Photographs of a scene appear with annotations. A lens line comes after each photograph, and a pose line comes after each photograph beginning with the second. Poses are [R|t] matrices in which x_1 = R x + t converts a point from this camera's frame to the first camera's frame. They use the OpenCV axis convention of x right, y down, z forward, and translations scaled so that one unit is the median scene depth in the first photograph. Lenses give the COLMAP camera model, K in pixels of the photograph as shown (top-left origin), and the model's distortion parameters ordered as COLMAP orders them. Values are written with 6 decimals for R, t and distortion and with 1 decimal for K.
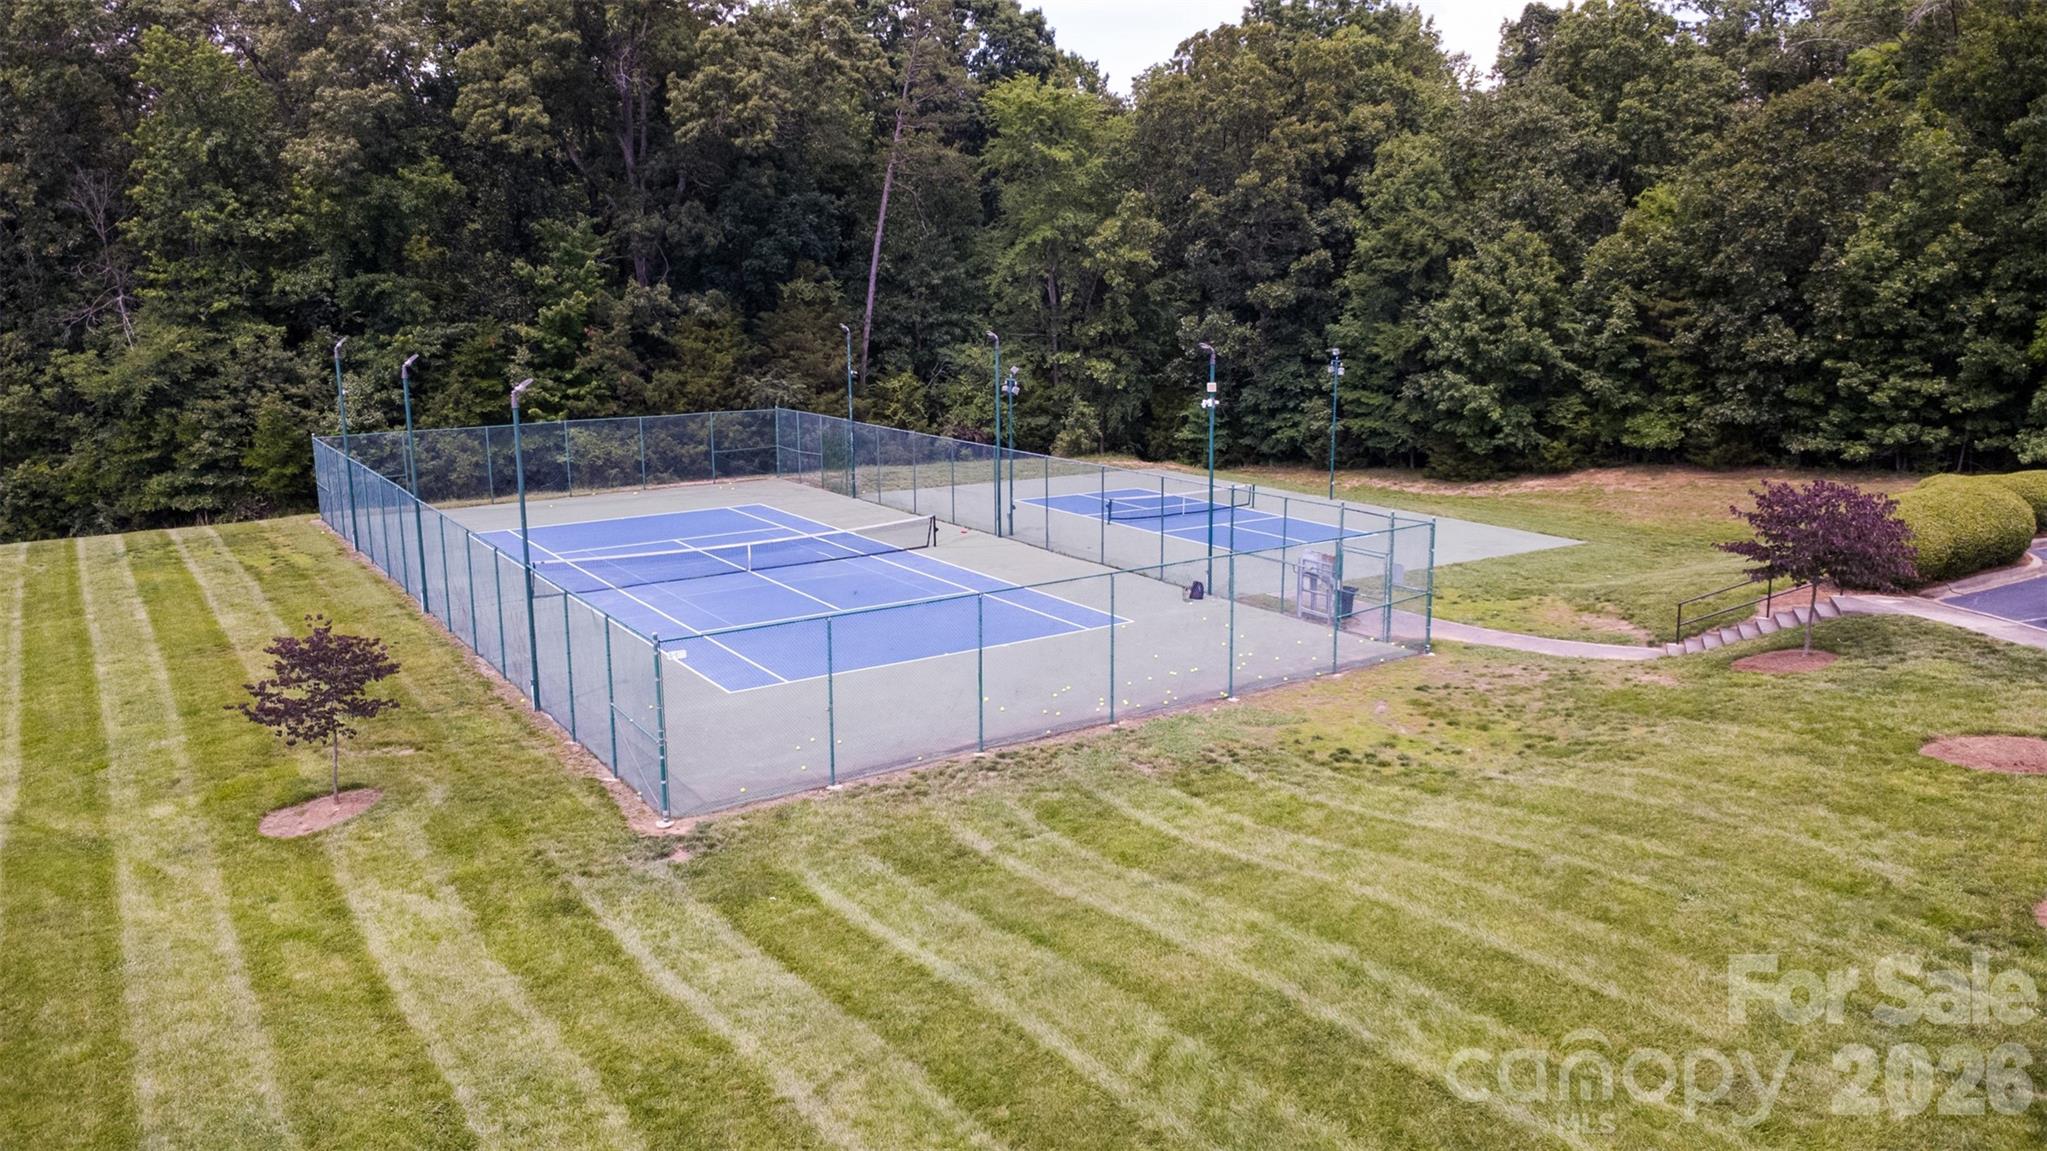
lens RADIAL K [[1434.5, 0, 1023.5], [0, 1434.5, 575.5], [0, 0, 1]] dist [0.034276, -0.061103]
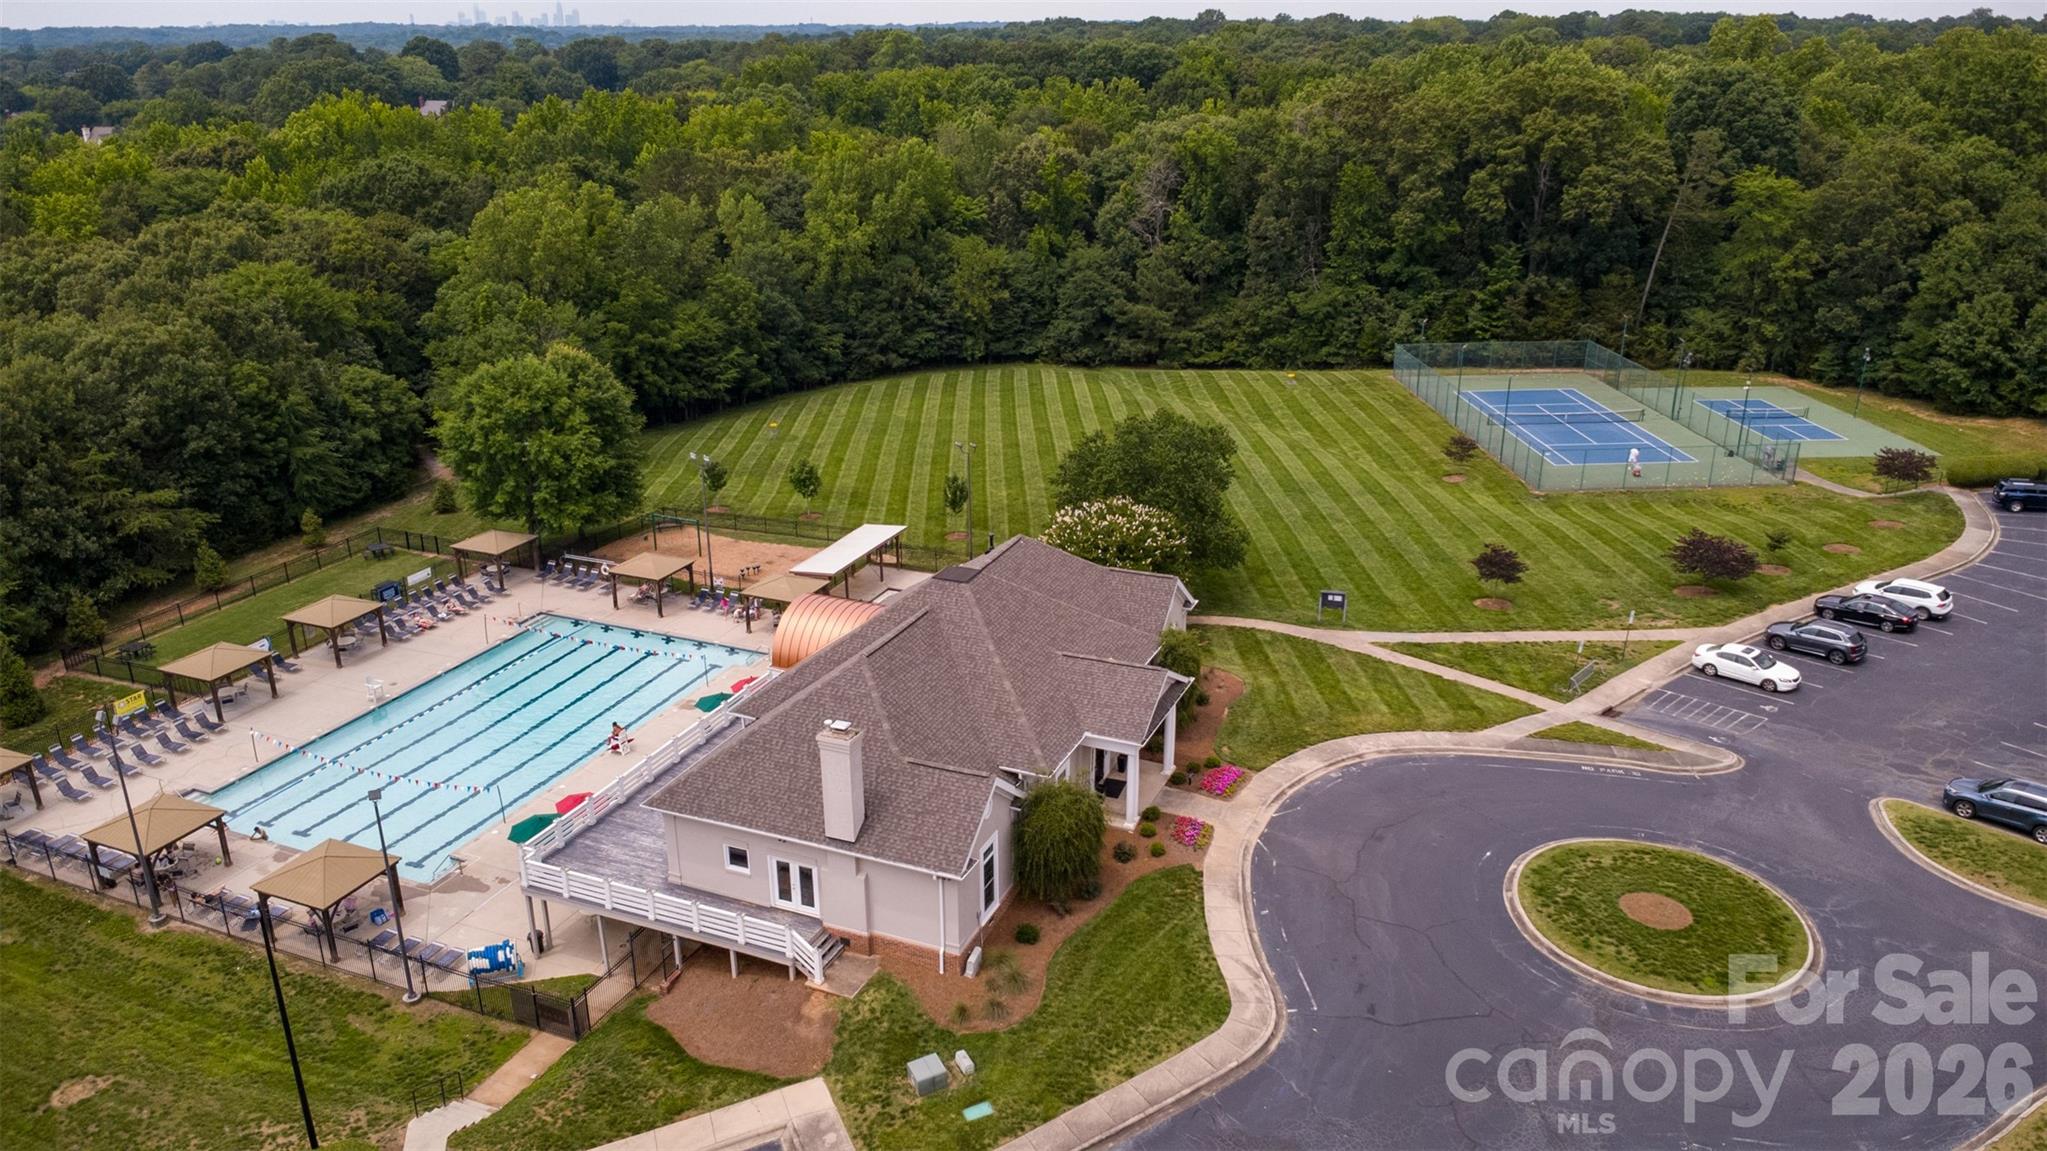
lens RADIAL K [[1434.5, 0, 1023.5], [0, 1434.5, 575.5], [0, 0, 1]] dist [0.034276, -0.061103]
pose [[0.855205, 0.182145, -0.485229, 0.223889], [-0.102499, 0.977160, 0.186153, -0.089369], [0.508053, -0.109463, 0.854342, -1.369449]]
